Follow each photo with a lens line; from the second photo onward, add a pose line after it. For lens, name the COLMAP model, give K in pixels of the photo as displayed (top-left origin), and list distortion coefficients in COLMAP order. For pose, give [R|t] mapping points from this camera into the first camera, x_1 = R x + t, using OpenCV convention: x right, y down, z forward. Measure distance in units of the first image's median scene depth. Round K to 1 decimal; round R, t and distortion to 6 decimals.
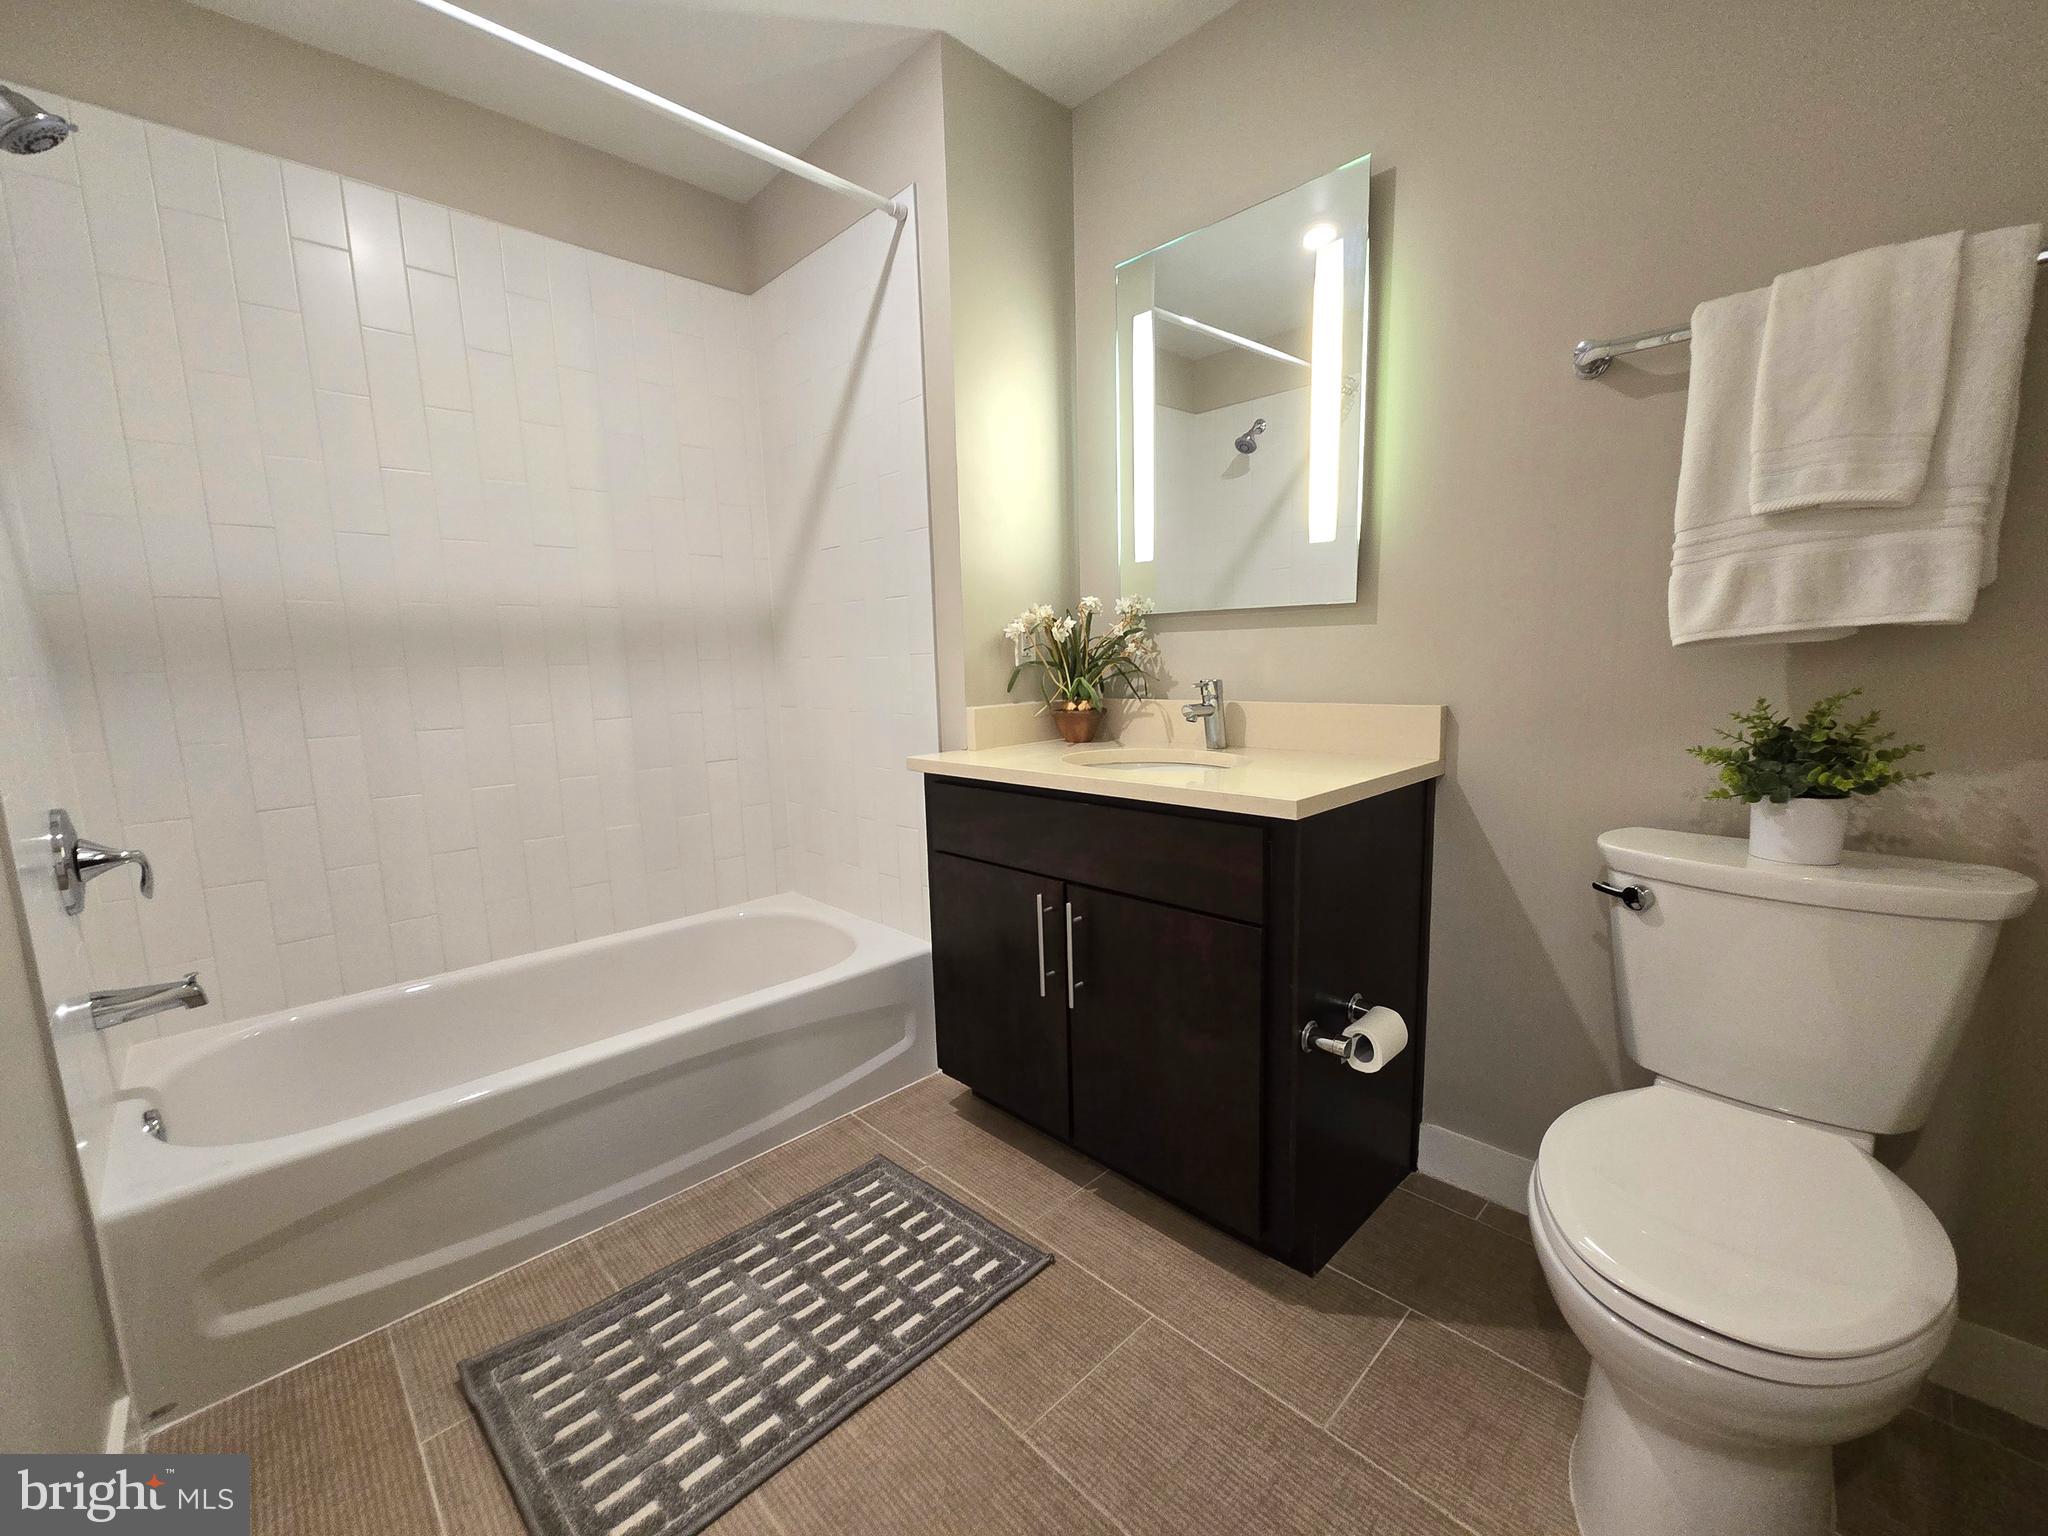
lens RADIAL K [[845.8, 0, 1014.7], [0, 845.8, 770.5], [0, 0, 1]] dist [0.000650, -0.000416]
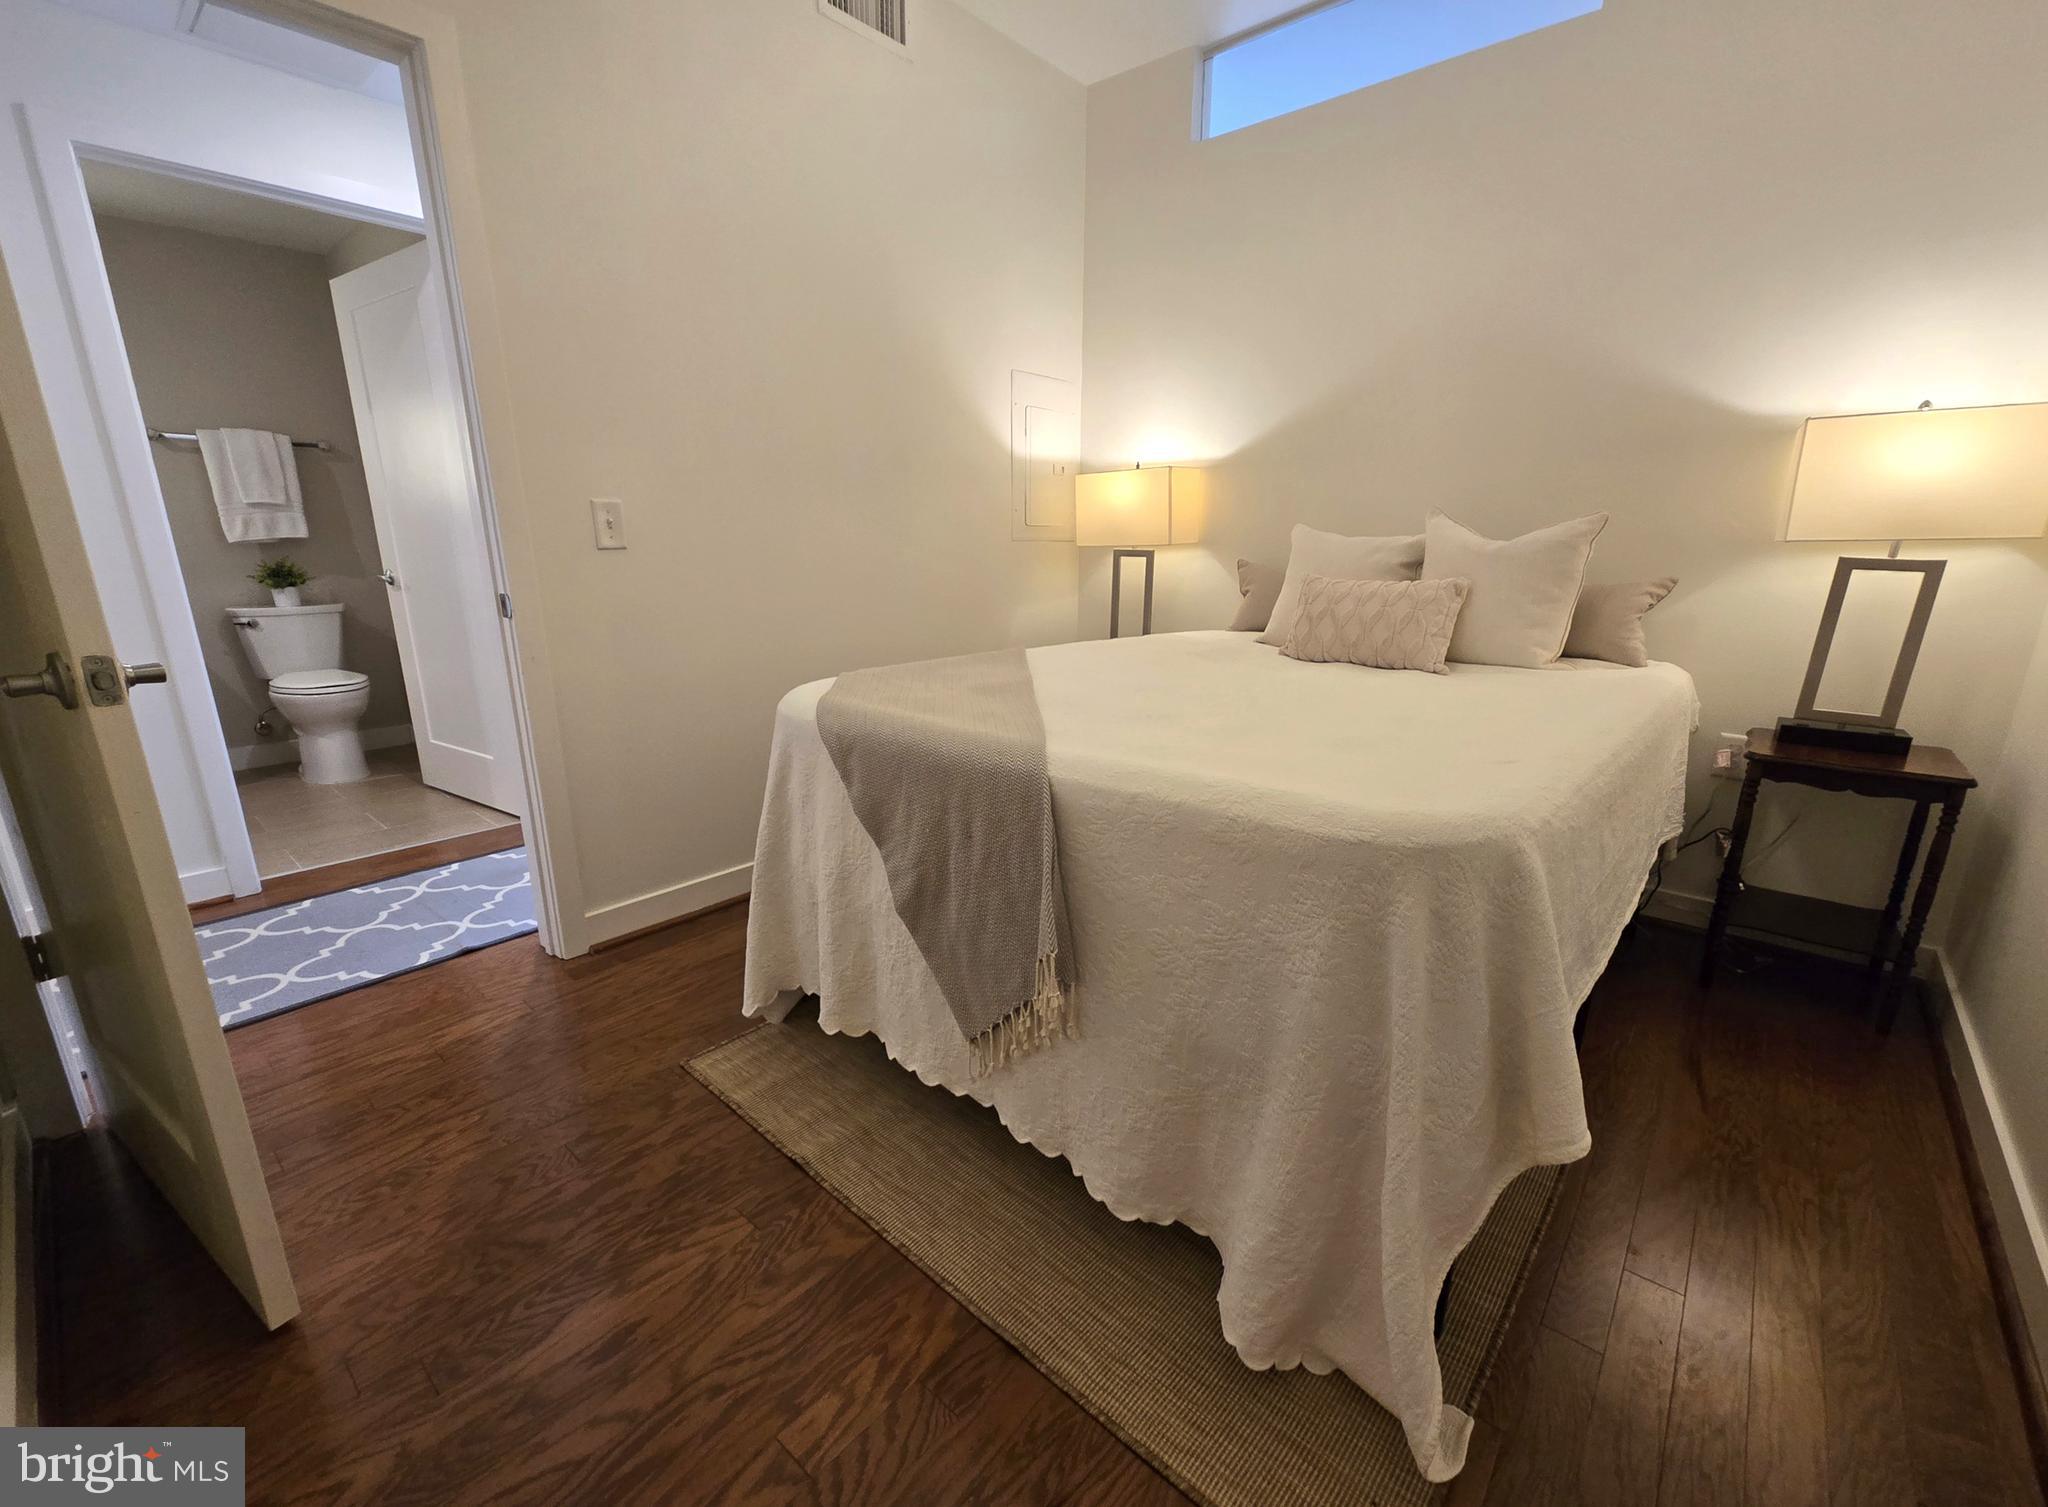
lens RADIAL K [[856.3, 0, 1018.8], [0, 856.3, 774.0], [0, 0, 1]] dist [-0.004072, 0.000451]
pose [[-0.073431, -0.240803, 0.967792, -2.968640], [0.147797, 0.957069, 0.249349, 0.344993], [-0.986288, 0.161347, -0.034689, -1.789768]]
